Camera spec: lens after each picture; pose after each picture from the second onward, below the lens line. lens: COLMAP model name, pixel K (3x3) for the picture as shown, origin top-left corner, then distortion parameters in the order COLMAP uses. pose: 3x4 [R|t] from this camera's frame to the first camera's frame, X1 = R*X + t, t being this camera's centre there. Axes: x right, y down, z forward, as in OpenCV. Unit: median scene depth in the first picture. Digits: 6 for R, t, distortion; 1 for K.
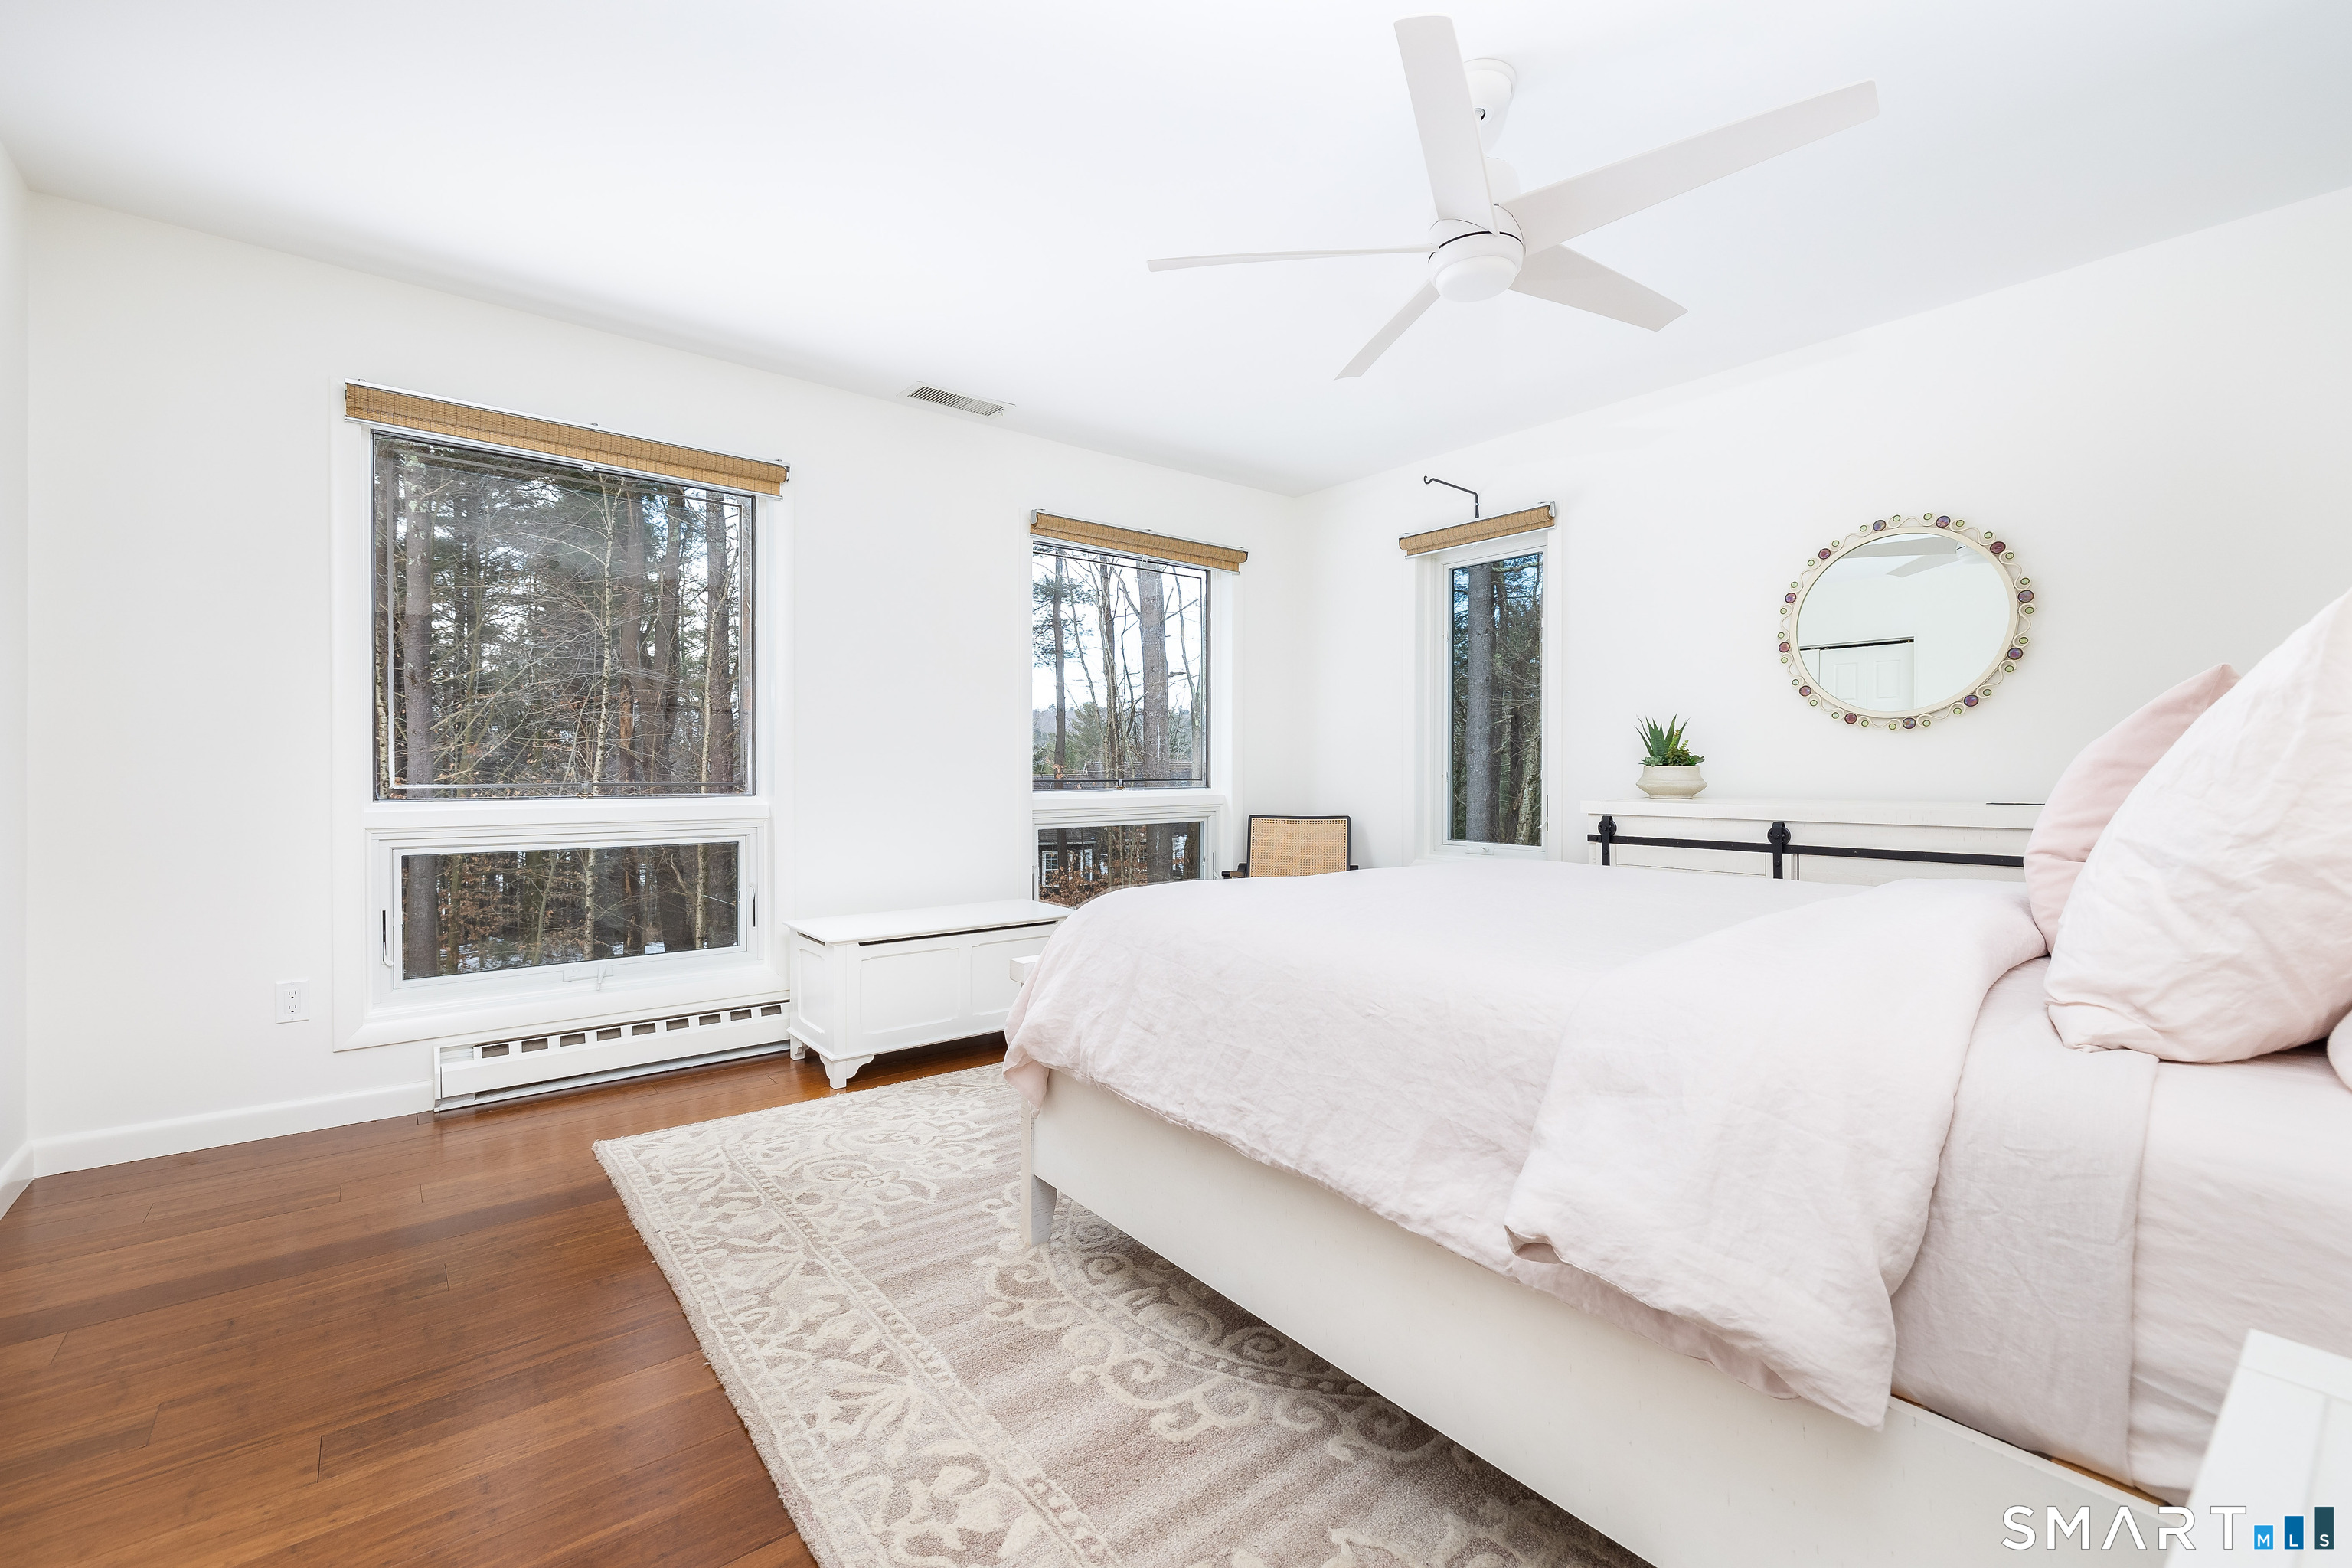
lens RADIAL K [[994.7, 0, 1173.8], [0, 994.7, 780.6], [0, 0, 1]] dist [-0.007614, 0.000298]
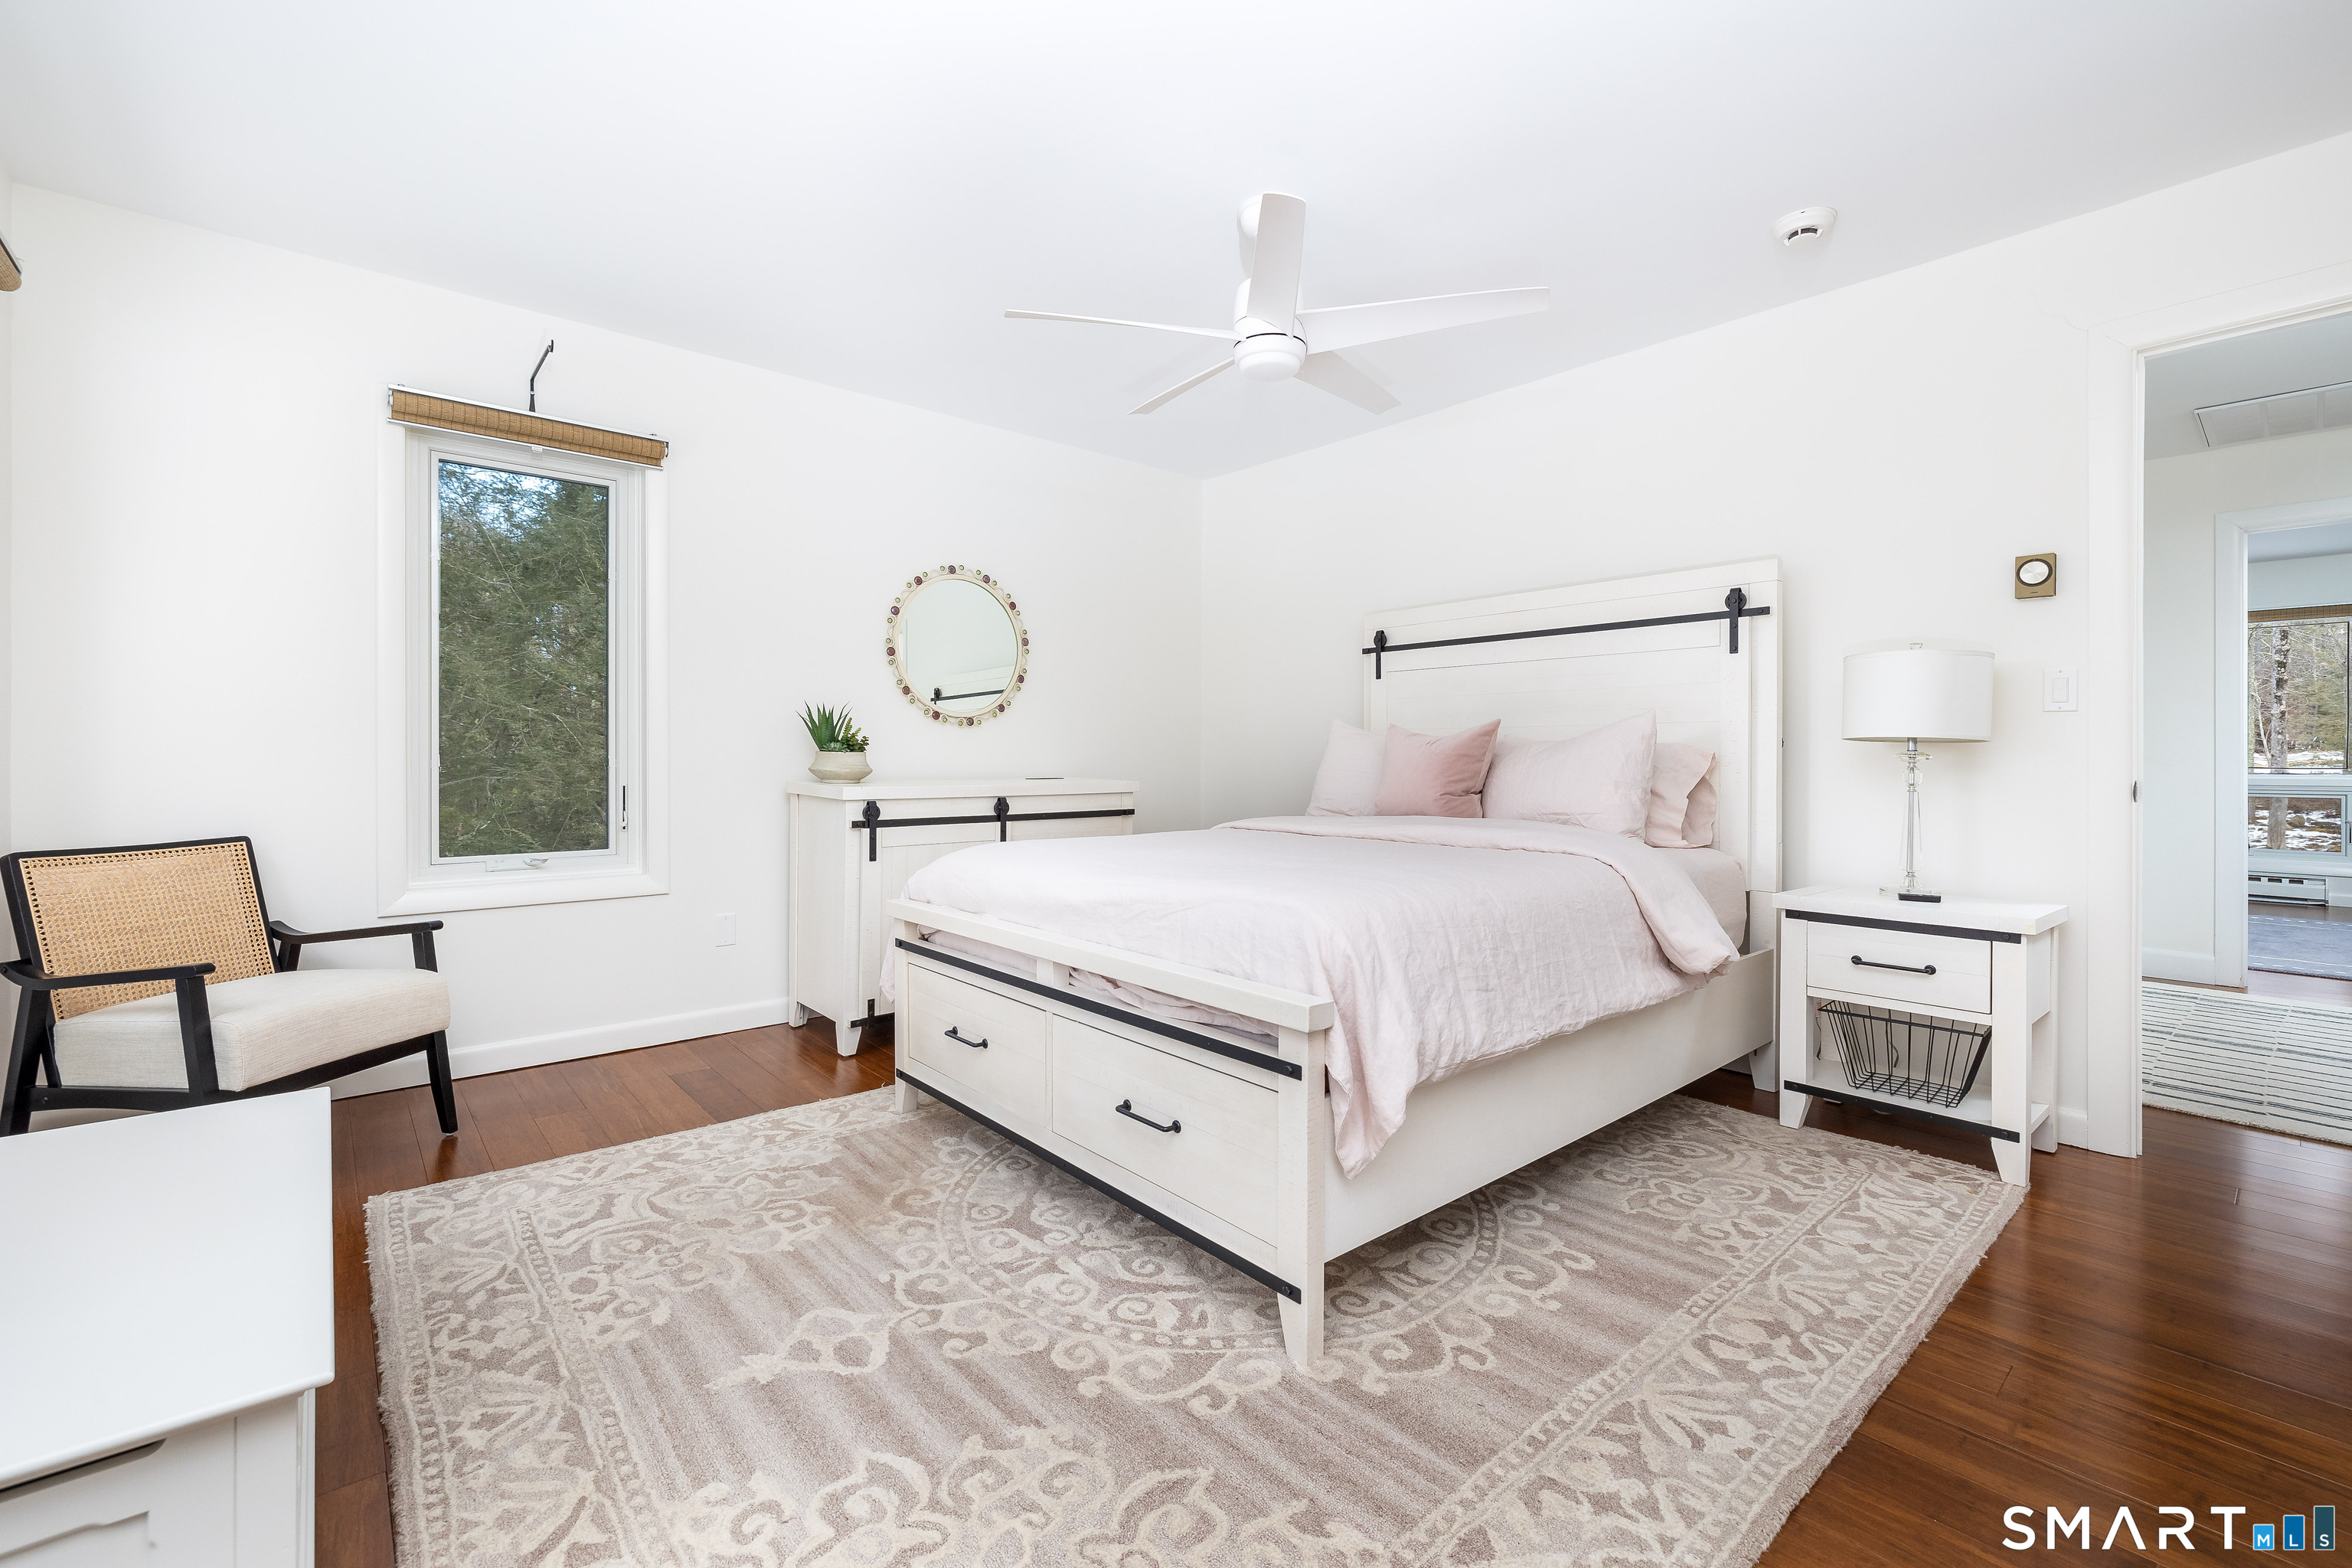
lens RADIAL K [[994.7, 0, 1173.6], [0, 994.7, 764.7], [0, 0, 1]] dist [-0.007614, 0.000298]
pose [[-0.035056, -0.009958, 0.999336, -0.824512], [0.008565, 0.999911, 0.010264, -0.013457], [-0.999349, 0.008919, -0.034967, 1.012496]]
